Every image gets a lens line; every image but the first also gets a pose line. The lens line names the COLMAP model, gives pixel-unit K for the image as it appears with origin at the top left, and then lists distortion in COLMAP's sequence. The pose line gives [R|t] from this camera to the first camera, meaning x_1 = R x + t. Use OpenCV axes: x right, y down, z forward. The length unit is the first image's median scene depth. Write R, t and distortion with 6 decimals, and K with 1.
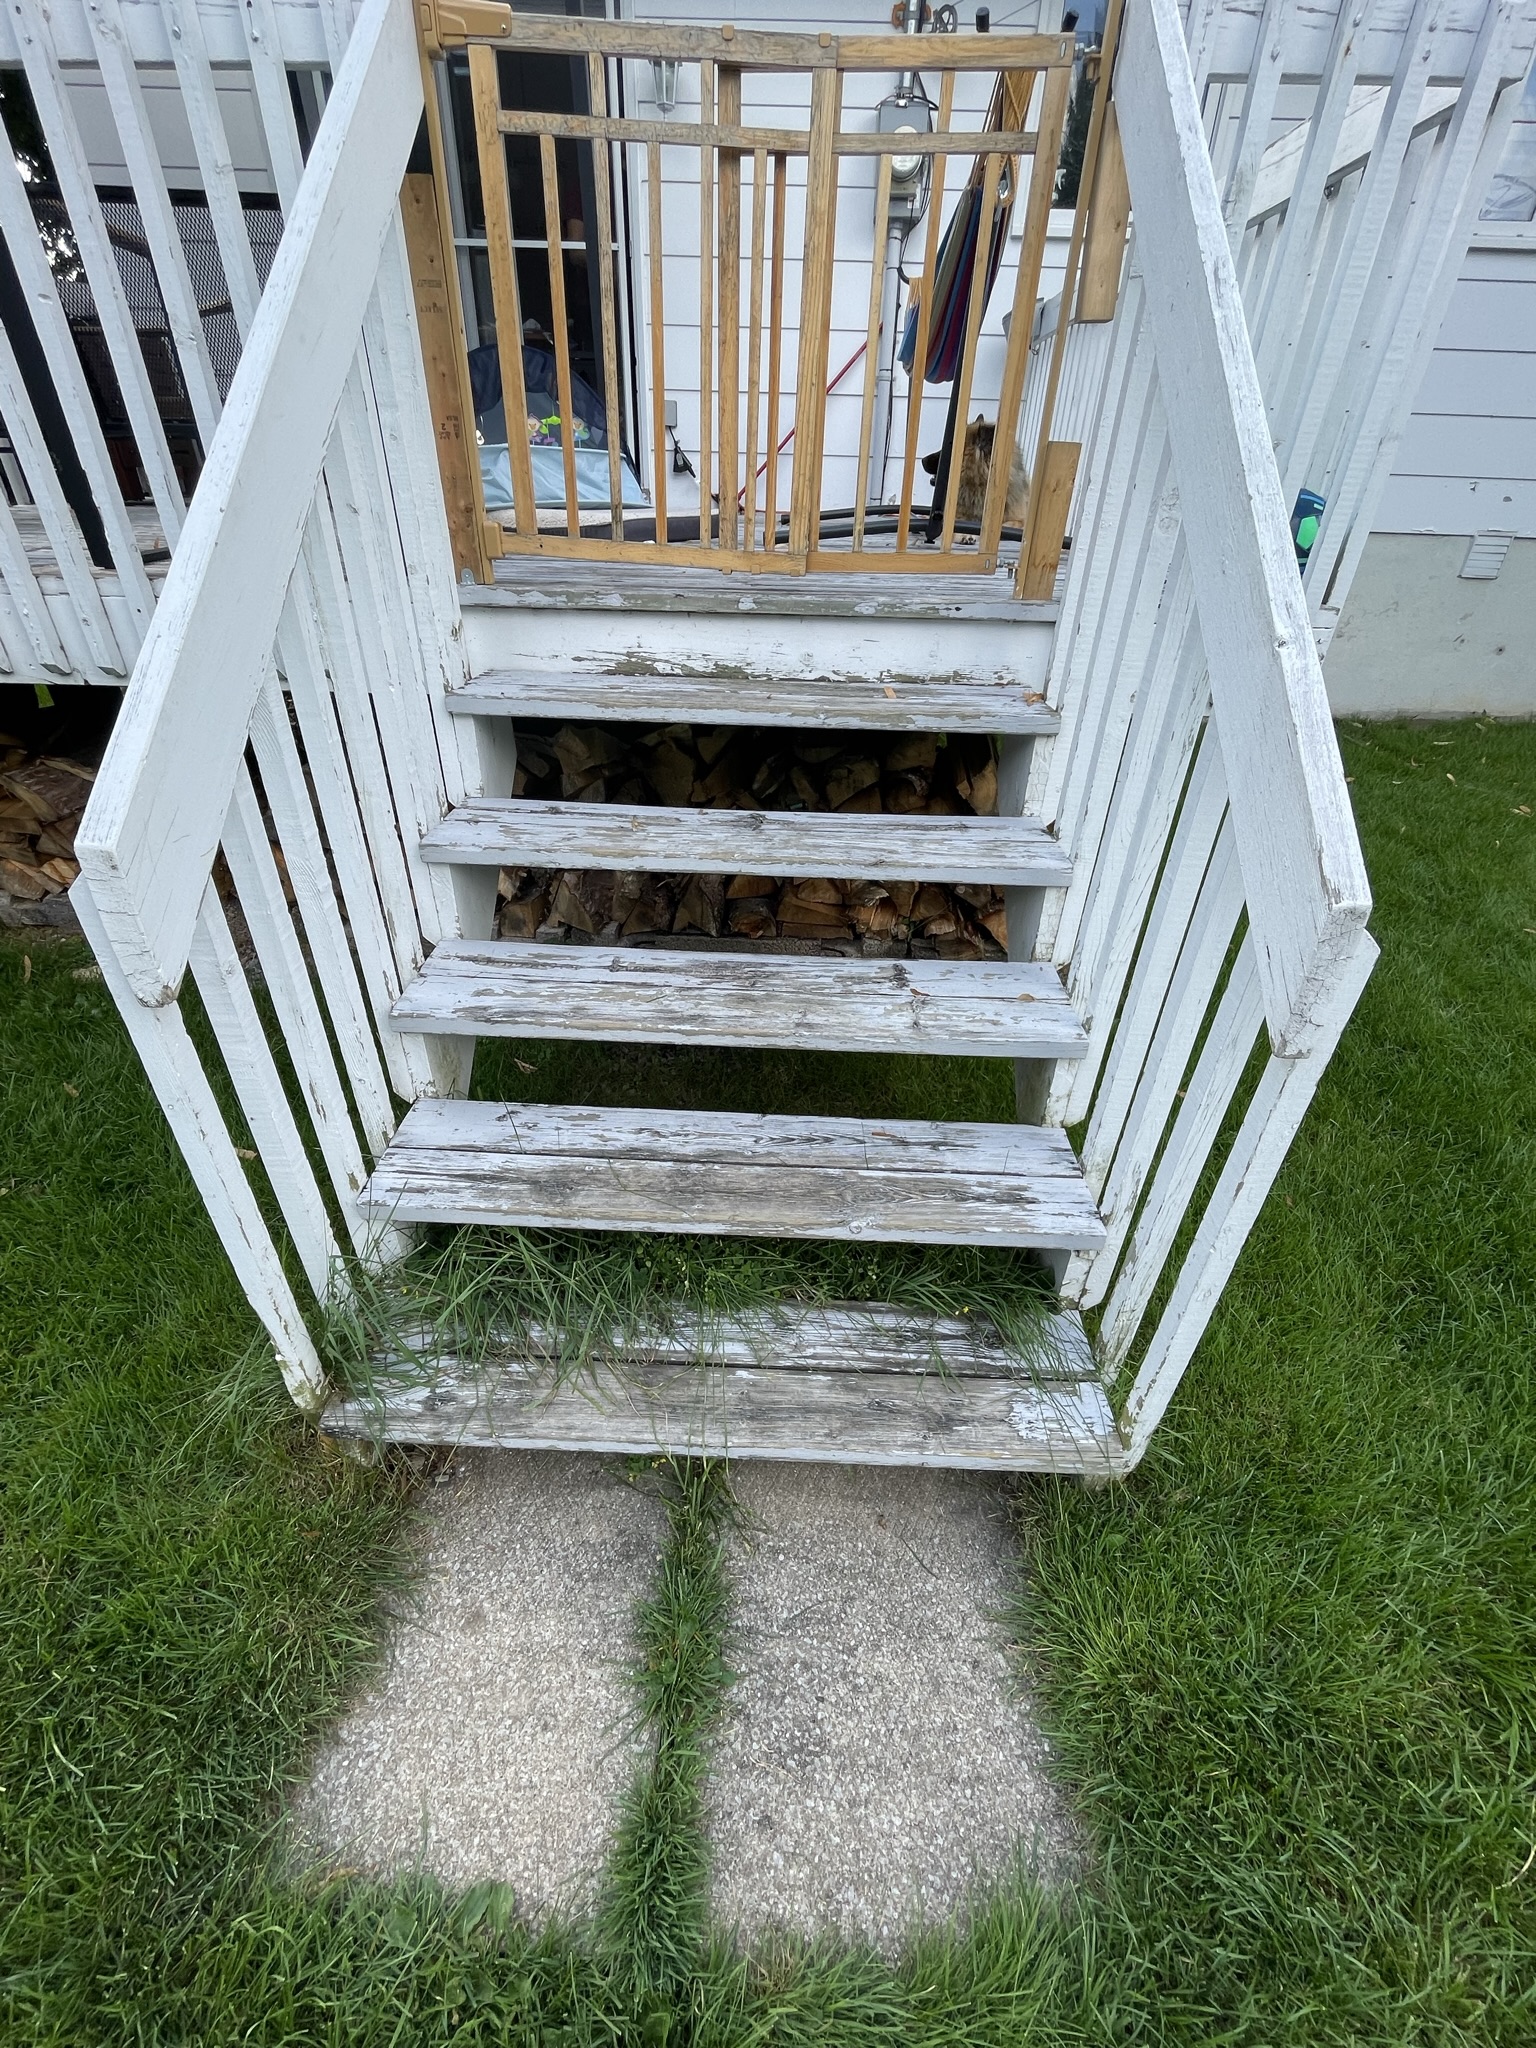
lens RADIAL K [[869.3, 0, 774.4], [0, 869.3, 1016.9], [0, 0, 1]] dist [-0.002038, -0.000416]
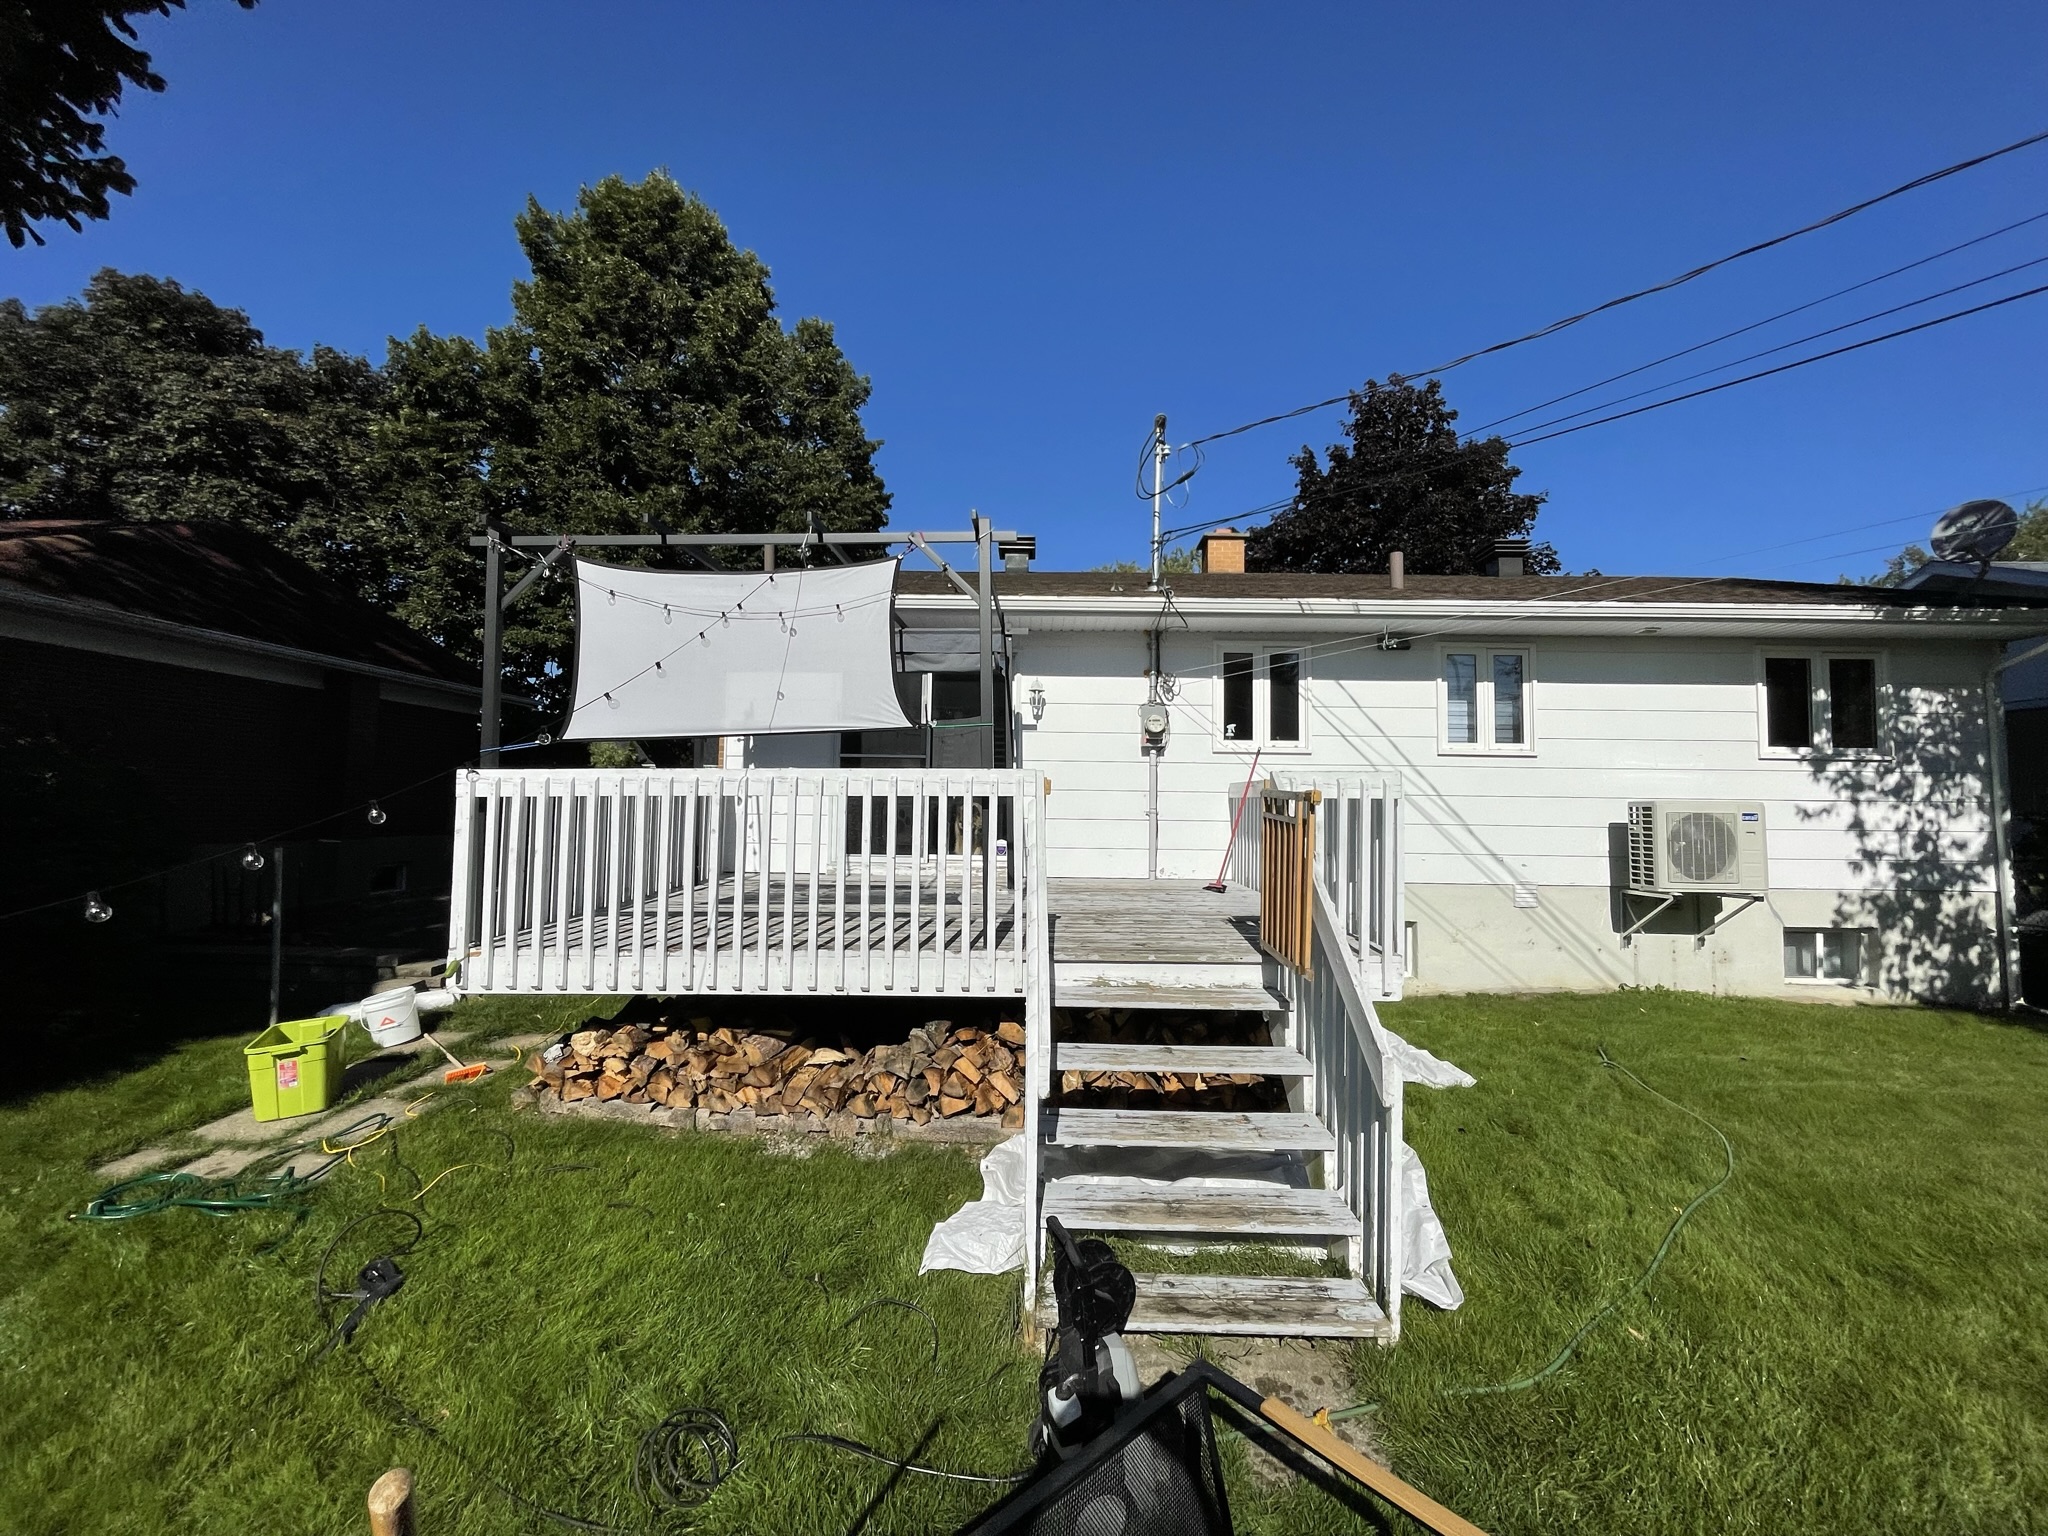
lens RADIAL K [[826.6, 0, 1022.9], [0, 826.6, 782.1], [0, 0, 1]] dist [0.010548, 0.000011]
pose [[0.999784, -0.013014, 0.016200, -0.301863], [0.019775, 0.835355, -0.549356, 0.259449], [-0.006383, 0.549558, 0.835431, -0.833761]]
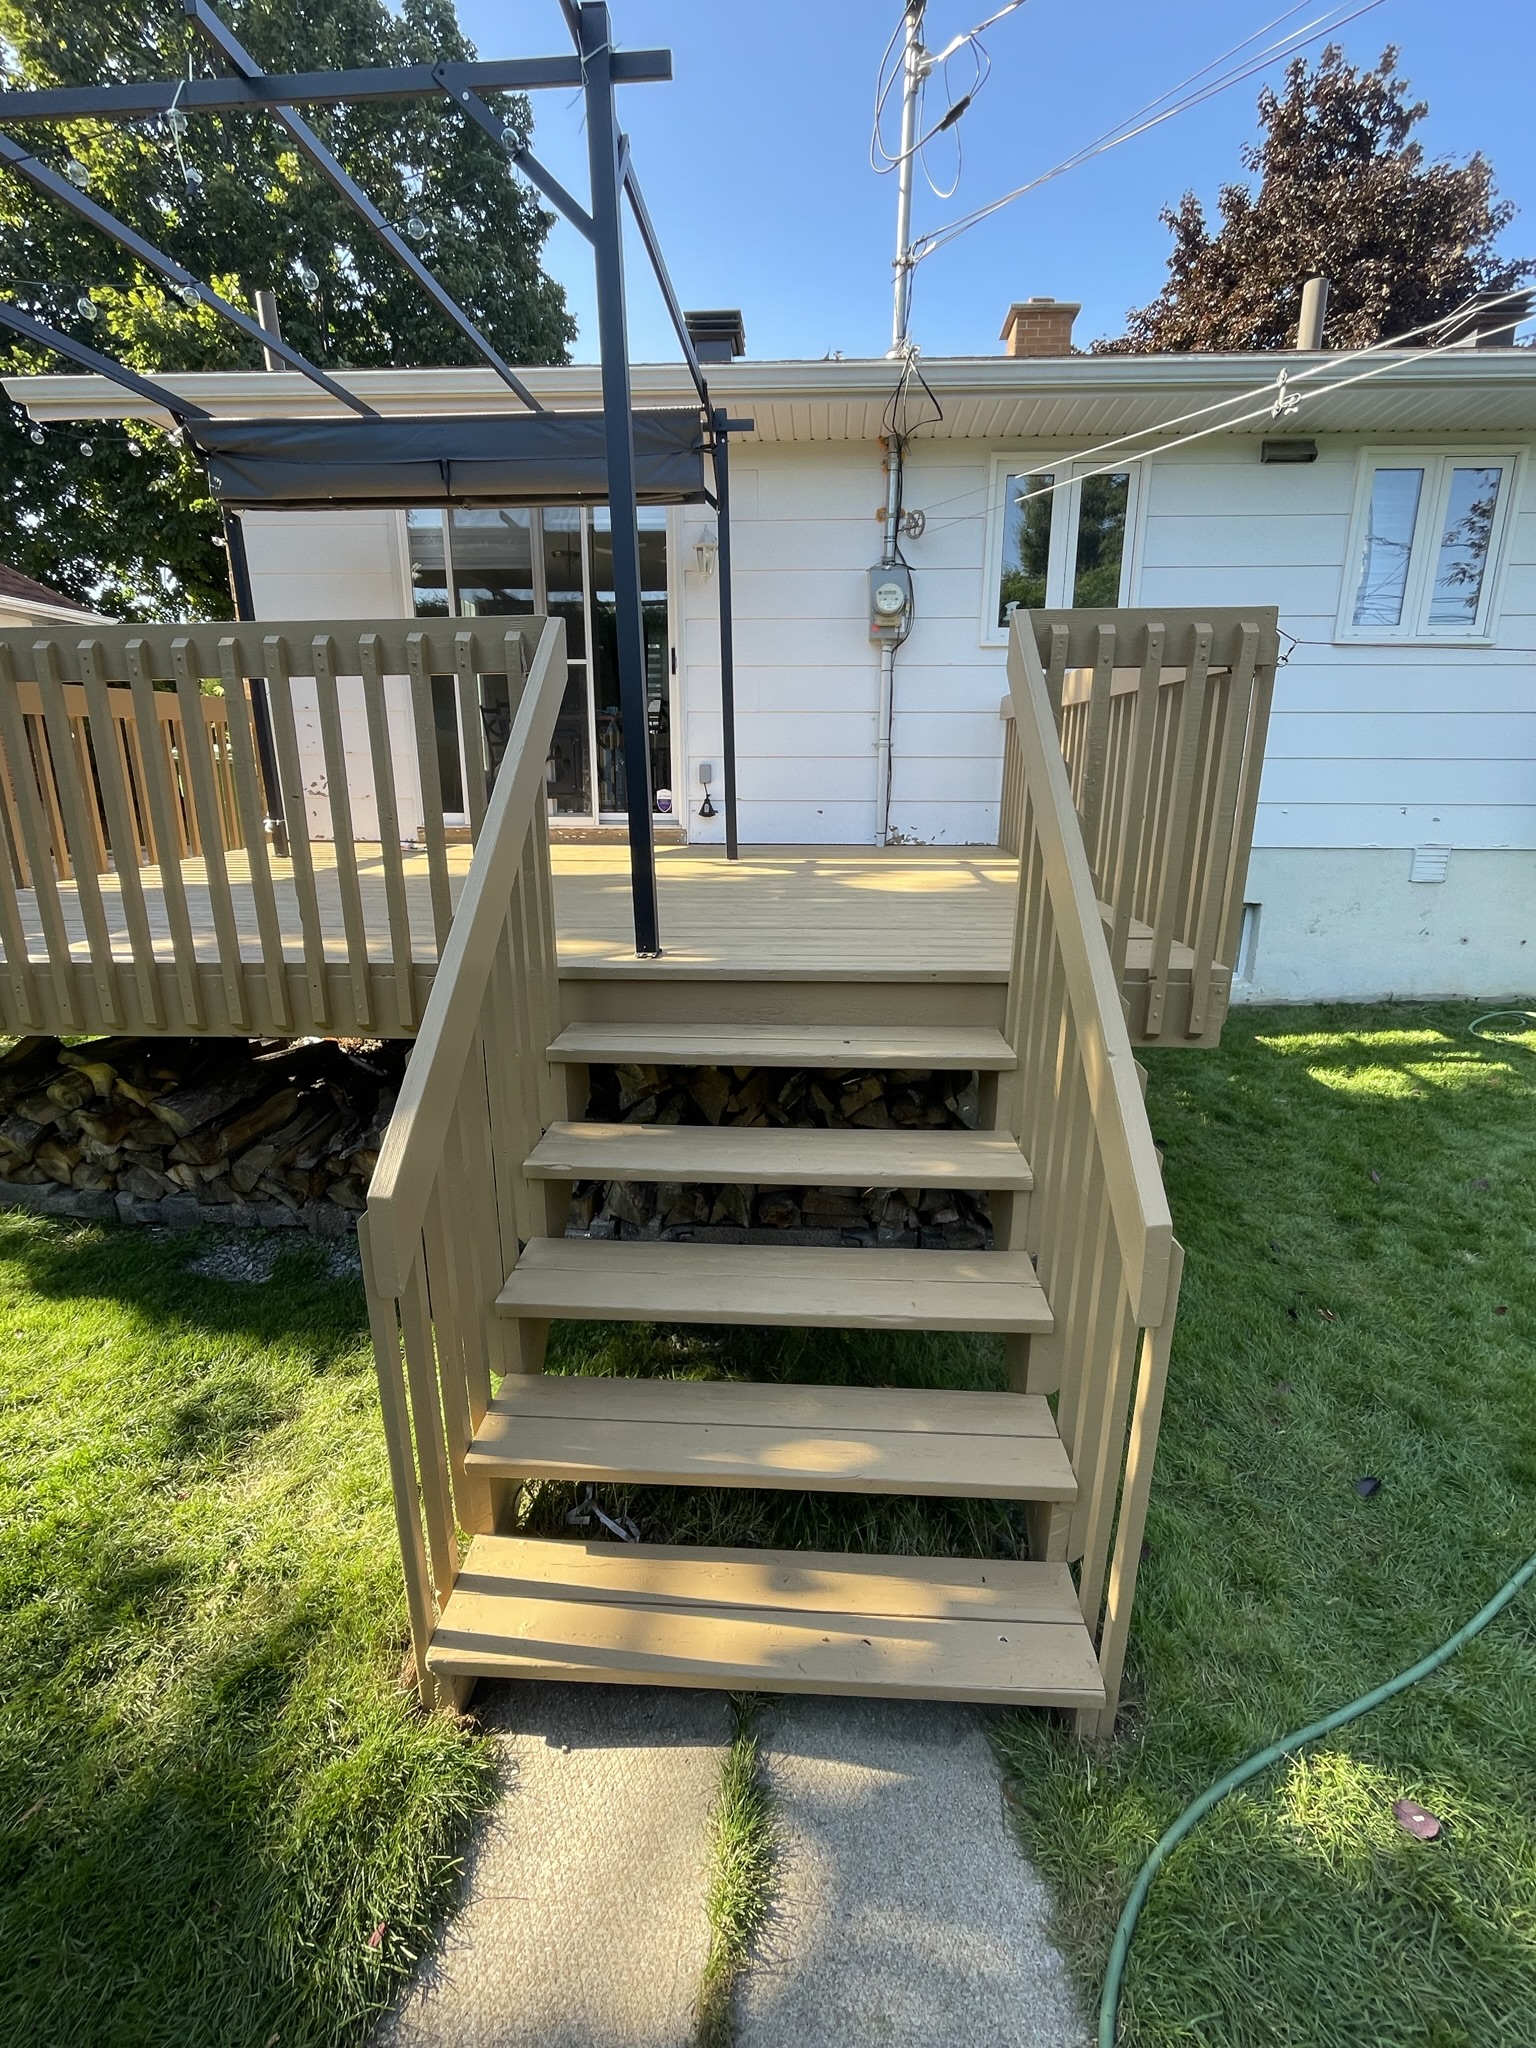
lens RADIAL K [[939.8, 0, 775.3], [0, 939.8, 1019.7], [0, 0, 1]] dist [-0.000809, -0.001830]
pose [[0.999541, -0.017688, -0.024576, 0.003383], [0.009914, 0.958077, -0.286340, 0.000051], [0.028610, 0.285965, 0.957813, -0.257713]]
